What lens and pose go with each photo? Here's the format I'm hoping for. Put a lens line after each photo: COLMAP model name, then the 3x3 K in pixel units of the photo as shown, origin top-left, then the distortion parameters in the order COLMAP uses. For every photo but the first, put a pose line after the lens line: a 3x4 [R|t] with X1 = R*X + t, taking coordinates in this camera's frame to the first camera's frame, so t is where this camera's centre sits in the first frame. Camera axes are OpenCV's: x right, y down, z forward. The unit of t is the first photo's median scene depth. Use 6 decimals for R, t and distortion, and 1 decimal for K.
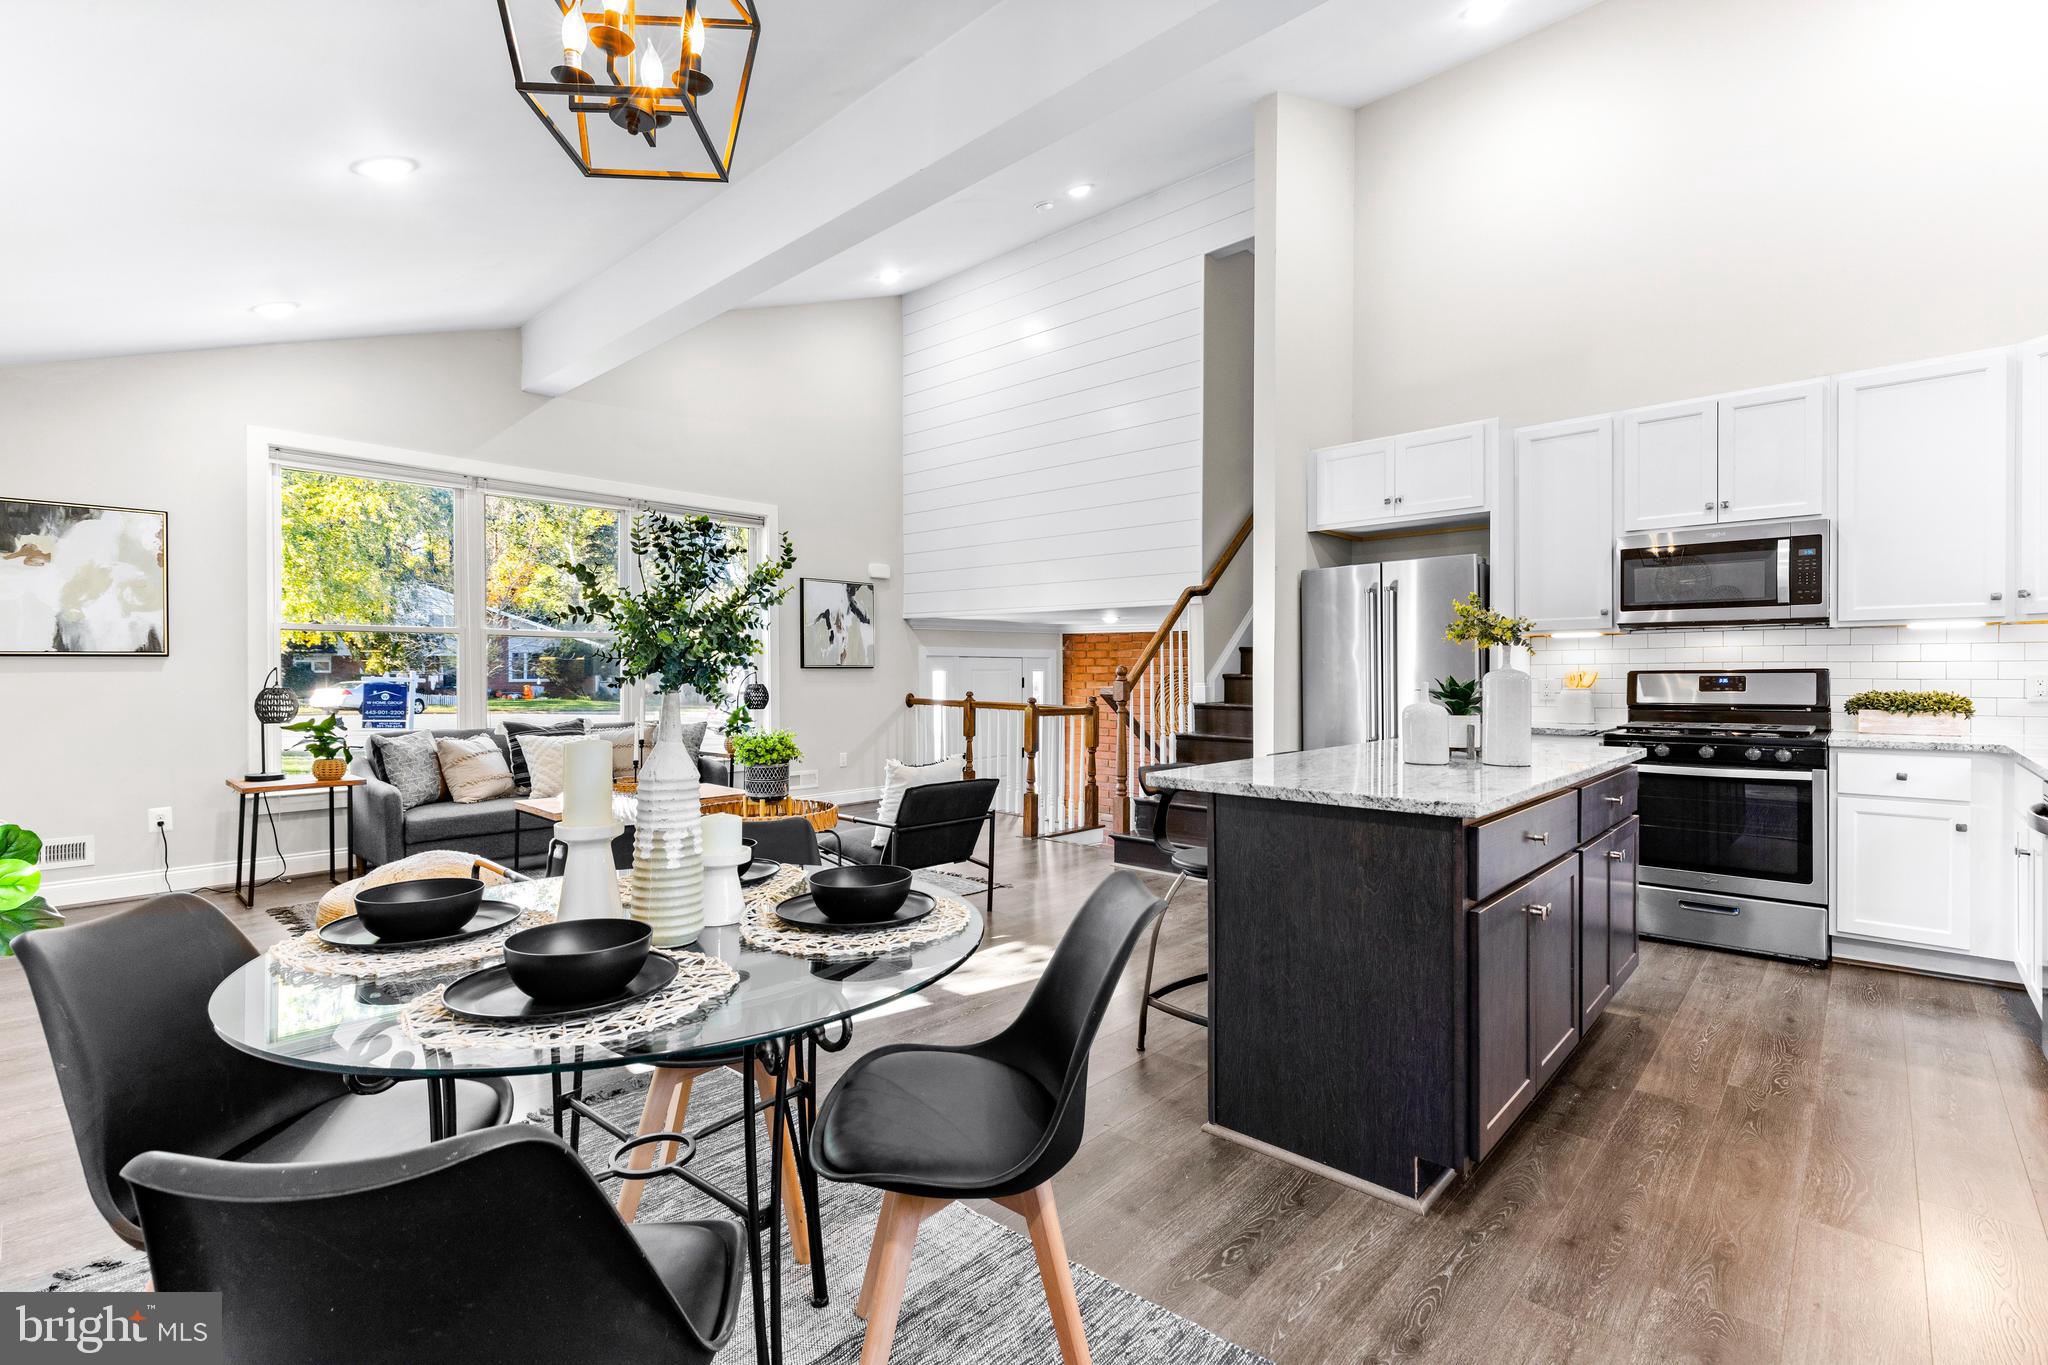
lens RADIAL K [[918.3, 0, 1029.6], [0, 918.3, 670.7], [0, 0, 1]] dist [0.005355, -0.001079]
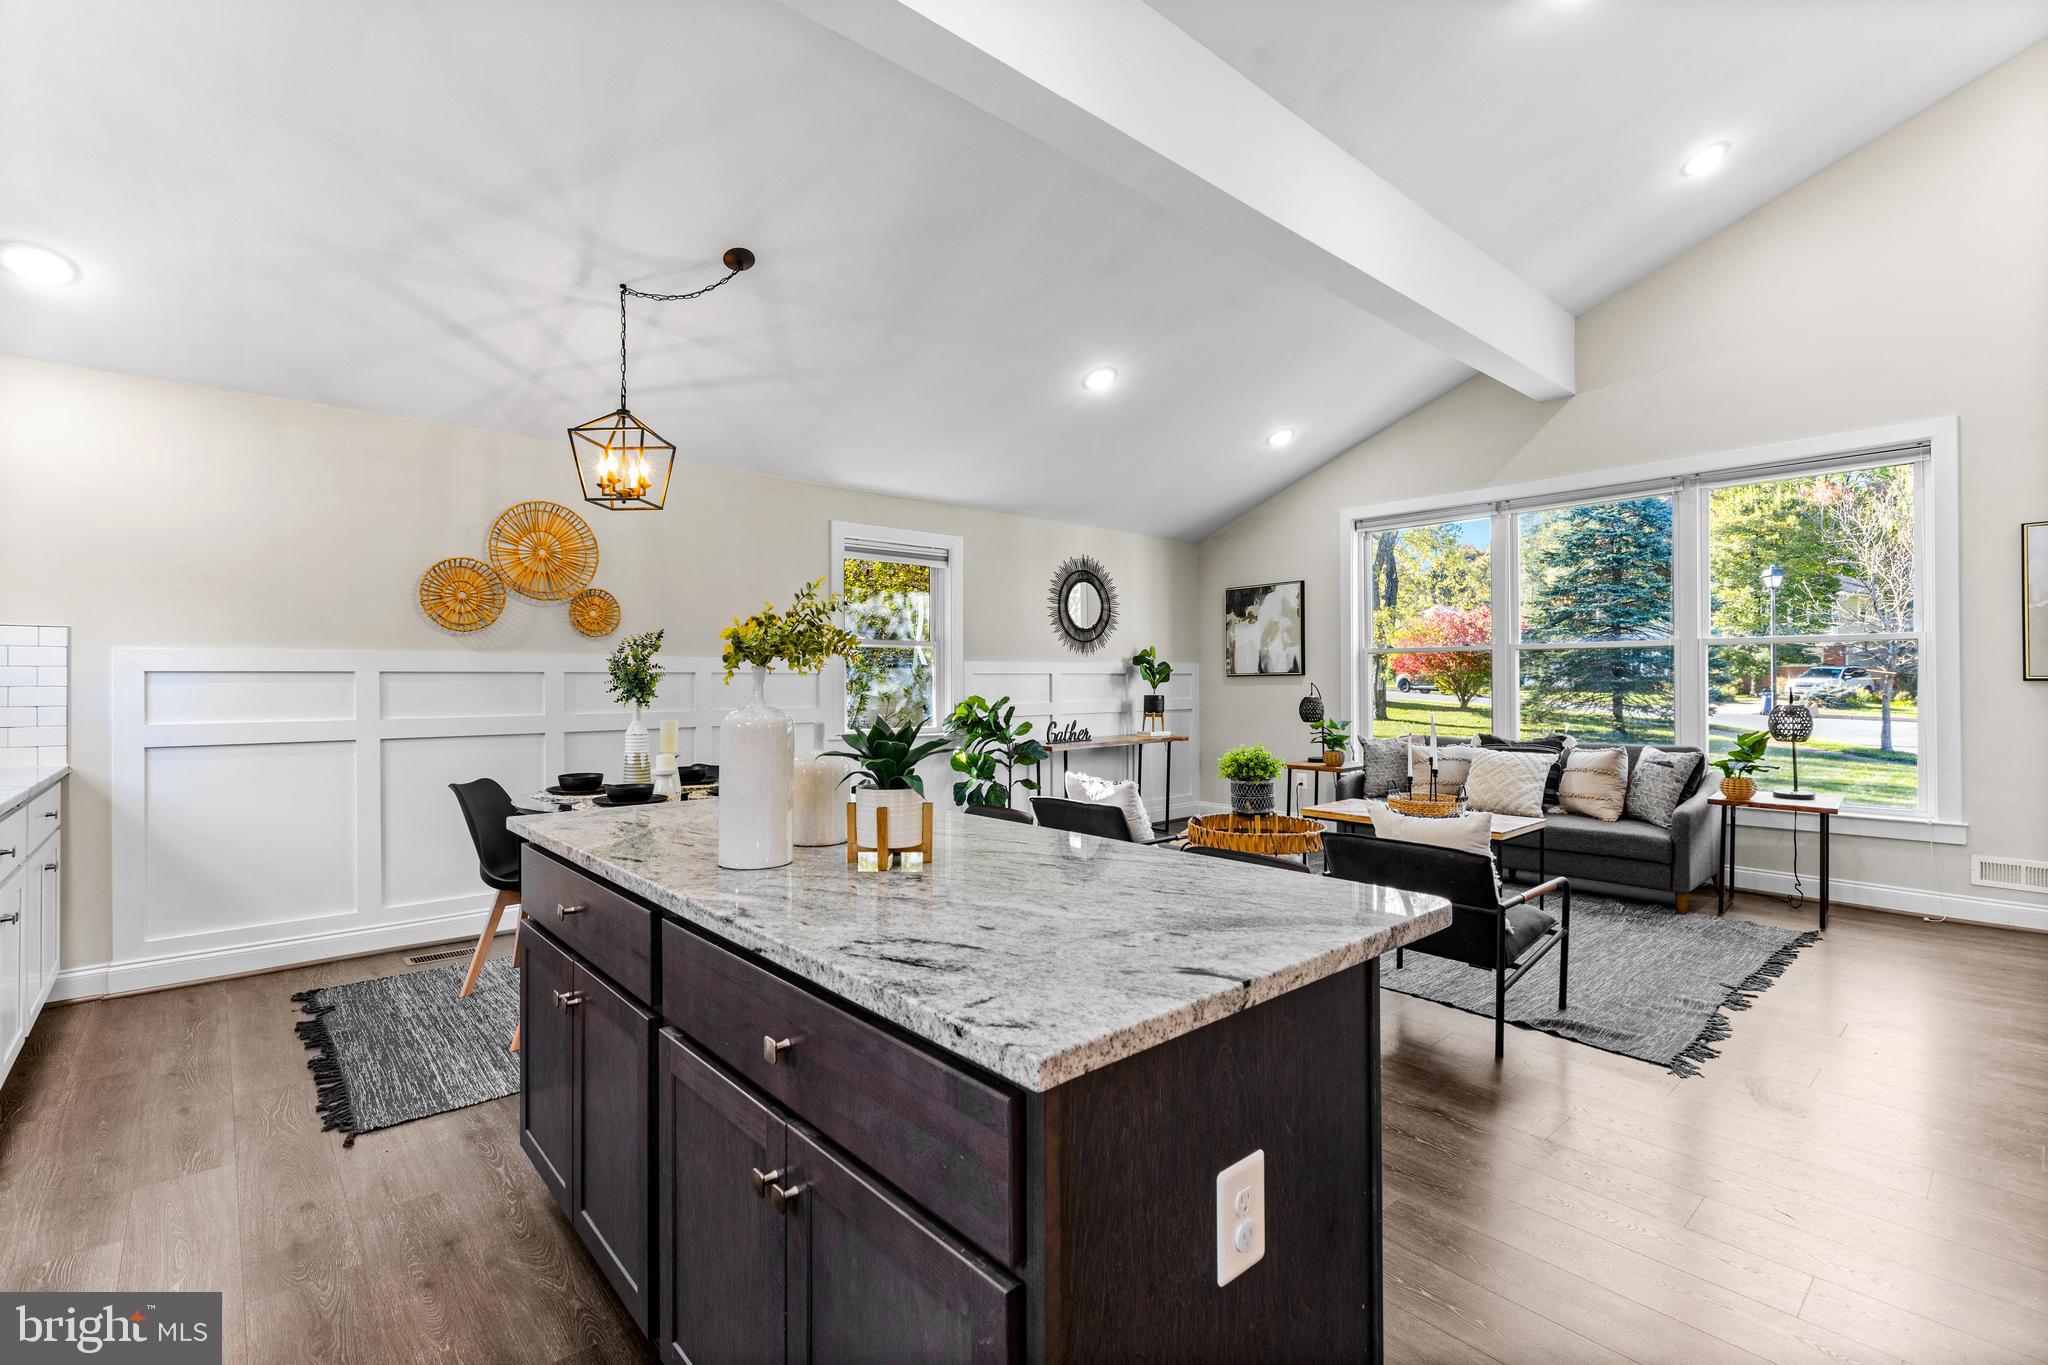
lens RADIAL K [[918.3, 0, 1027.0], [0, 918.3, 681.4], [0, 0, 1]] dist [0.005355, -0.001079]
pose [[-0.101406, 0.002520, -0.994842, 0.591600], [0.004230, 0.999989, 0.002102, -0.010108], [0.994836, -0.003995, -0.101416, 0.665376]]
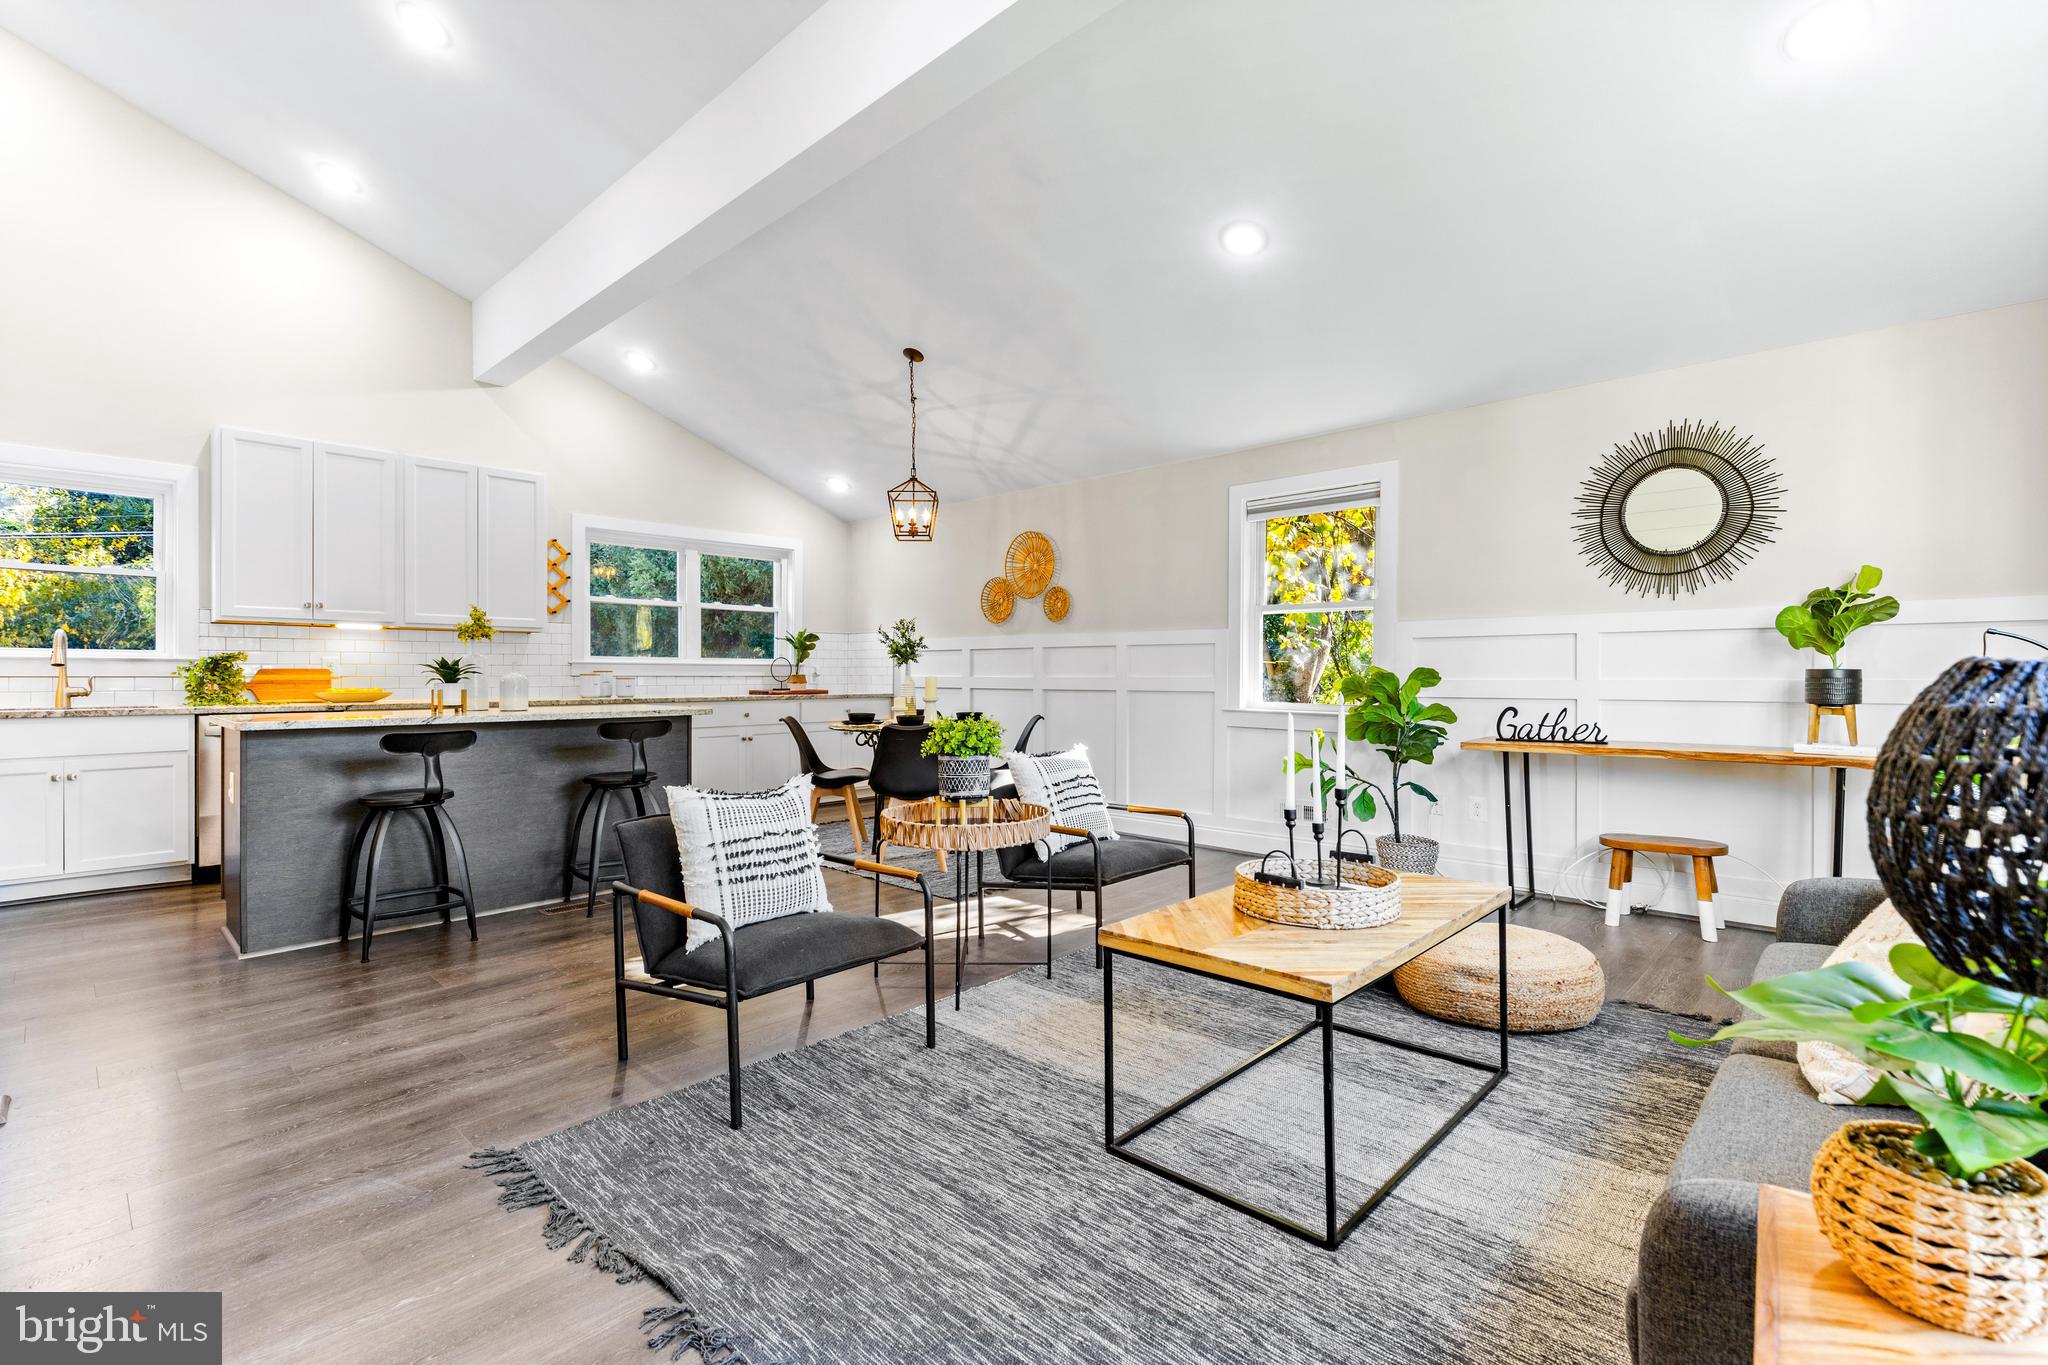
lens RADIAL K [[918.3, 0, 1021.6], [0, 918.3, 680.8], [0, 0, 1]] dist [0.005355, -0.001079]
pose [[-0.999769, -0.000227, 0.021496, -0.277529], [-0.000090, 0.999980, 0.006365, 0.020474], [-0.021497, 0.006362, -0.999749, 1.429456]]
